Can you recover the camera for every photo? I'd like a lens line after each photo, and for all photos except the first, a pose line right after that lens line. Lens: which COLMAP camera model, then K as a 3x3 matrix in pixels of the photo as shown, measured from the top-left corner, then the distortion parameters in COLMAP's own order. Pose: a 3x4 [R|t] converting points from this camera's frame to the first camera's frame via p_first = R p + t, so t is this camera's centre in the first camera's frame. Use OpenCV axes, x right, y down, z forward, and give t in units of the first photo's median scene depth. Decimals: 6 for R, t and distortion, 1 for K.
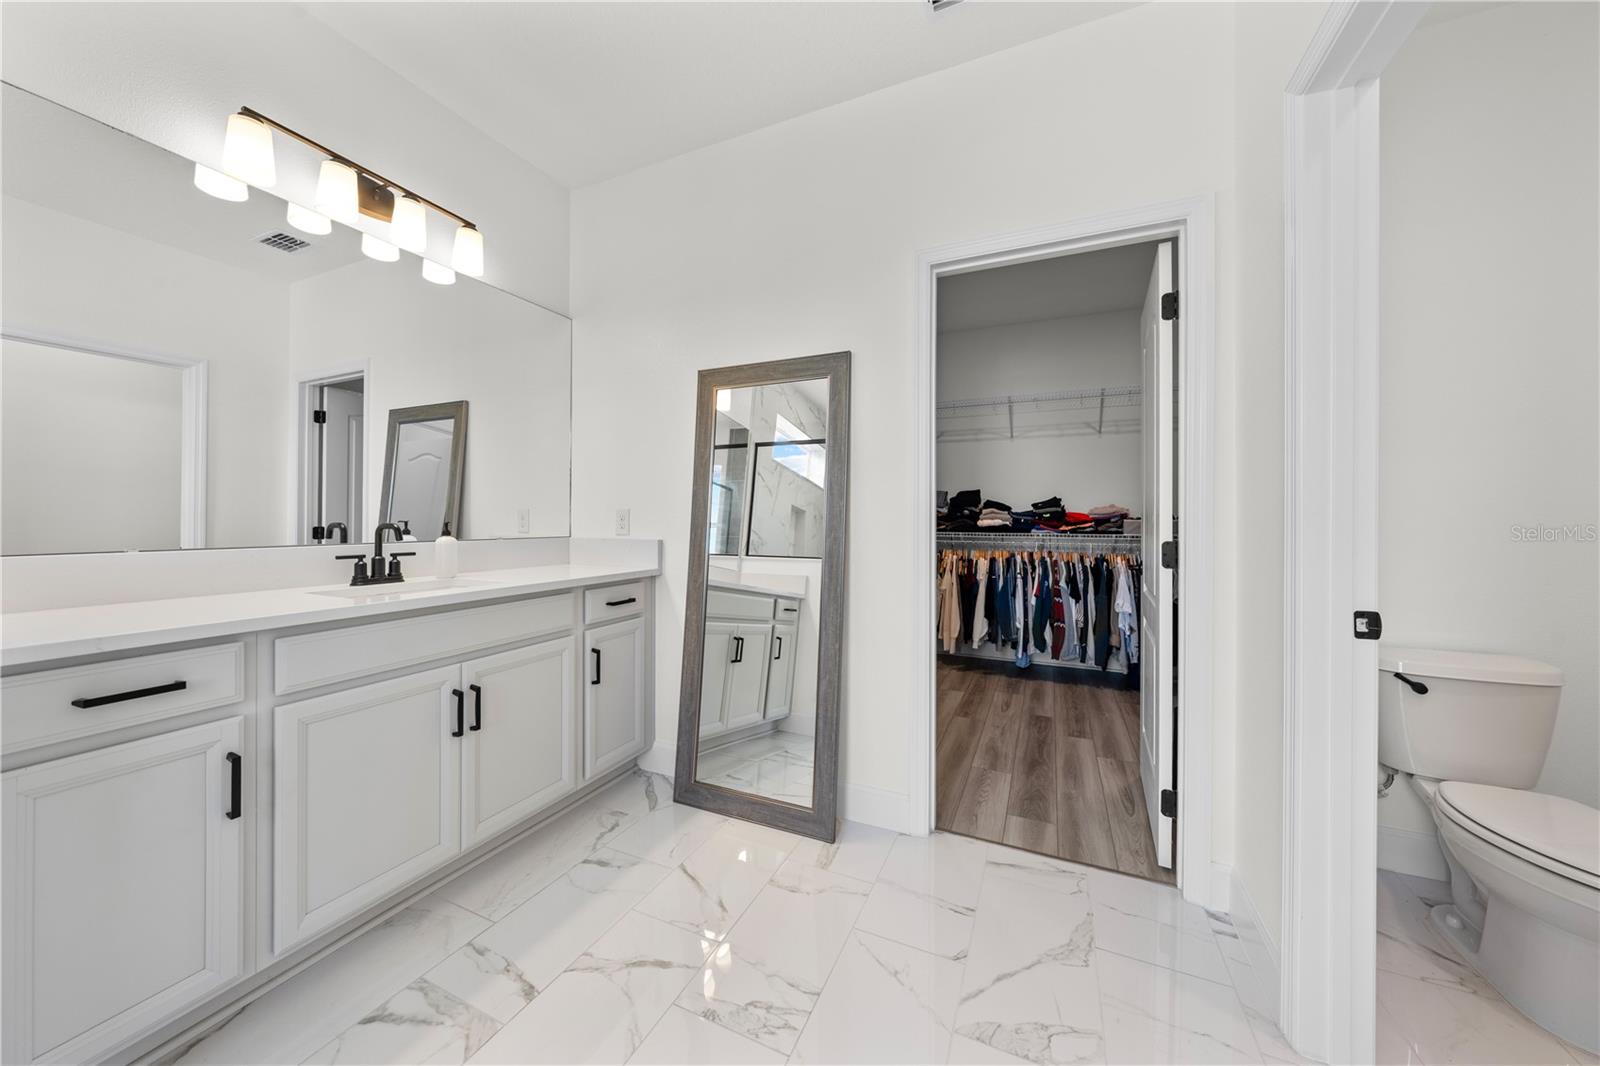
lens RADIAL K [[545.7, 0, 794.3], [0, 545.7, 520.2], [0, 0, 1]] dist [-0.001437, 0.000961]
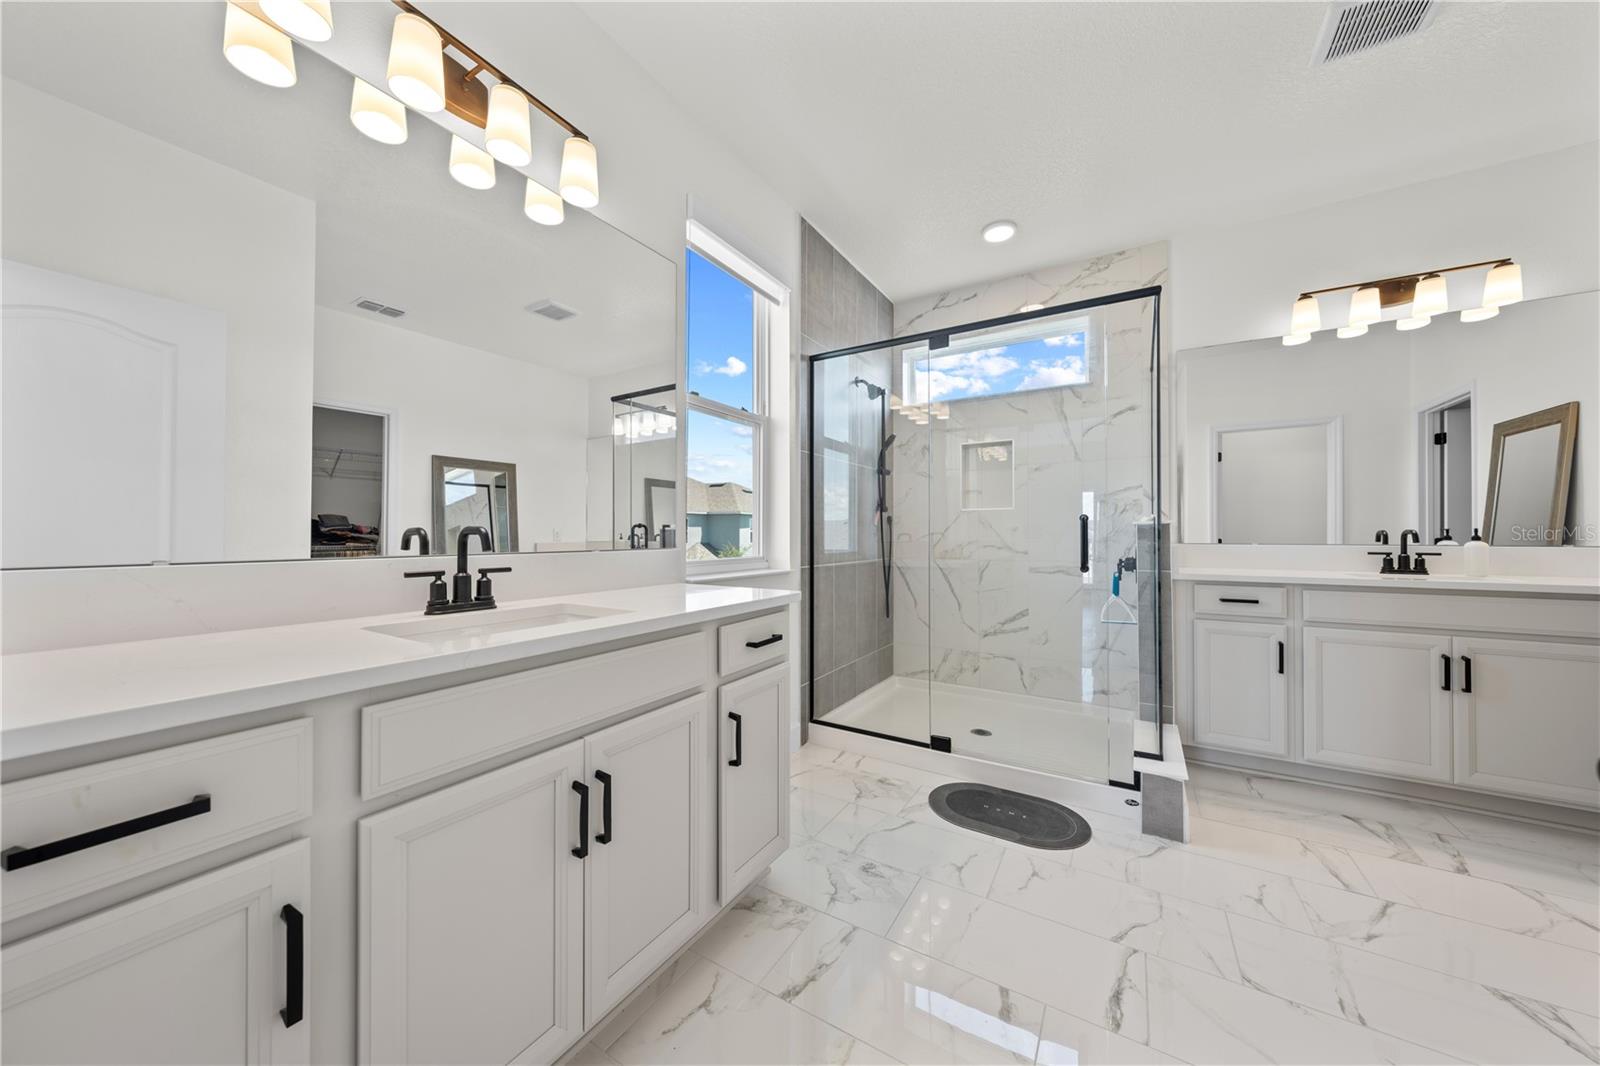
lens RADIAL K [[545.7, 0, 807.1], [0, 545.7, 529.3], [0, 0, 1]] dist [-0.001437, 0.000961]
pose [[-0.095855, -0.014074, -0.995296, 0.737948], [-0.004515, 0.999896, -0.013704, 0.029071], [0.995385, 0.003180, -0.095908, -0.353806]]
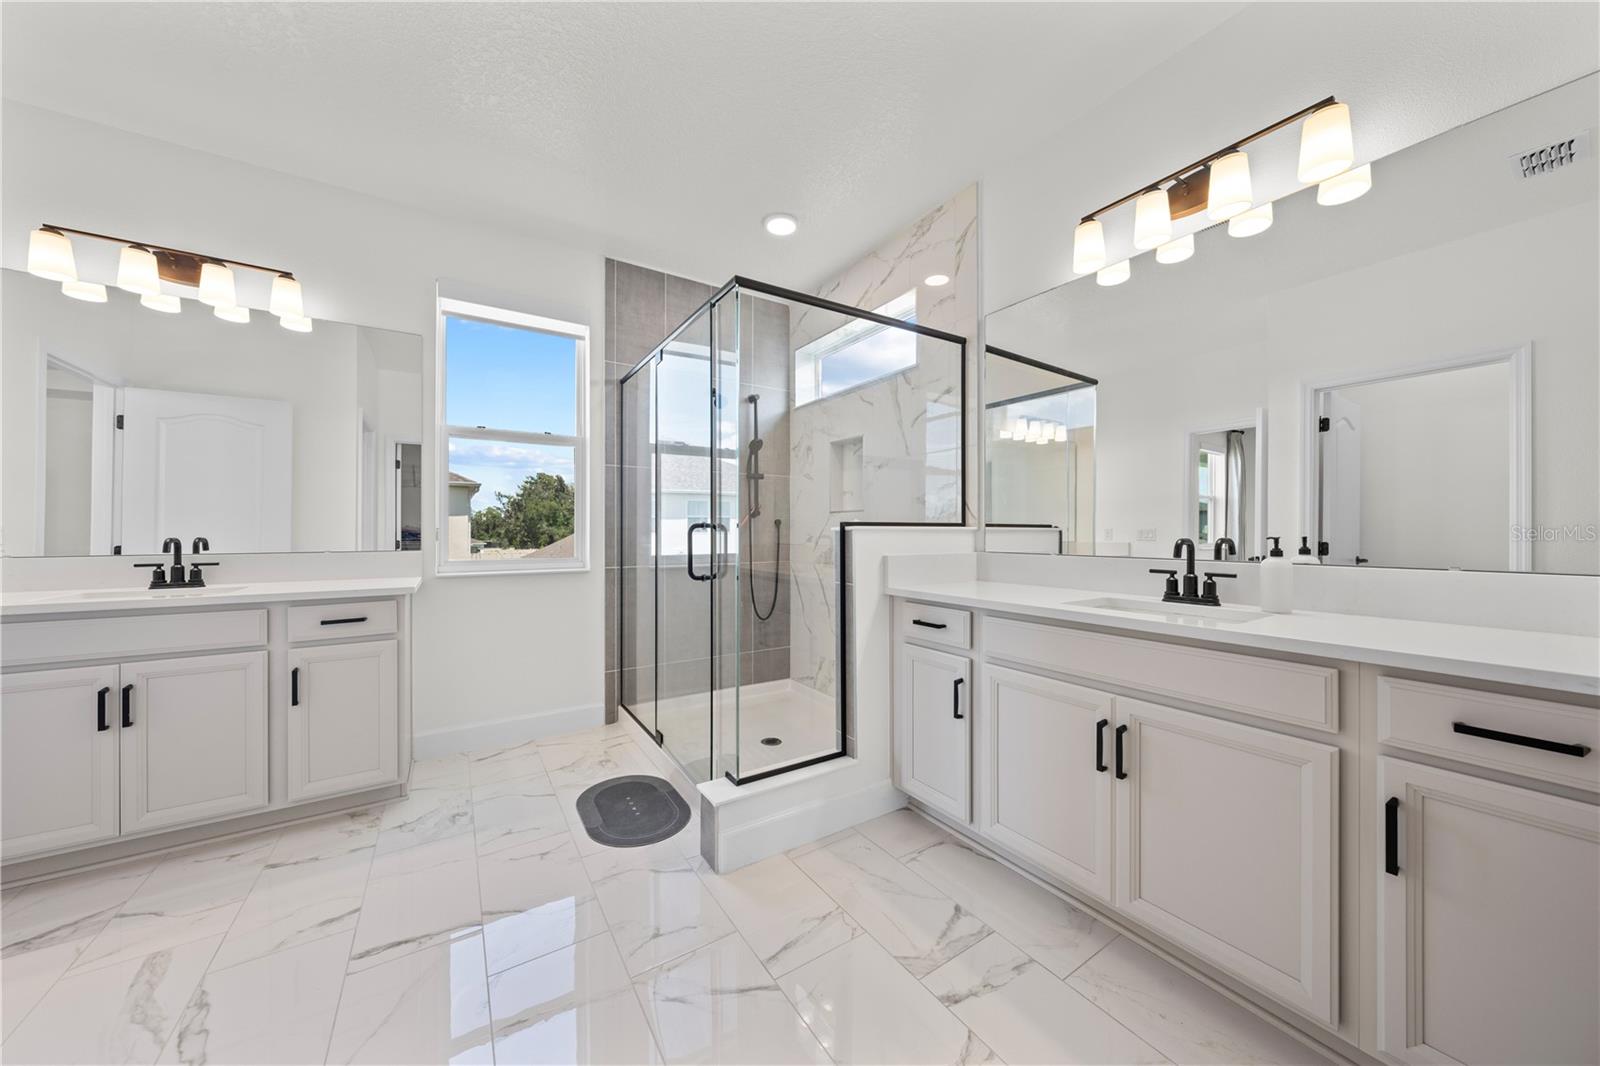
lens RADIAL K [[545.7, 0, 794.9], [0, 545.7, 530.6], [0, 0, 1]] dist [-0.001437, 0.000961]
pose [[-0.525587, -0.005627, -0.850721, 0.381158], [-0.005573, 0.999979, -0.003171, -0.001537], [0.850721, 0.003074, -0.525608, 0.911162]]
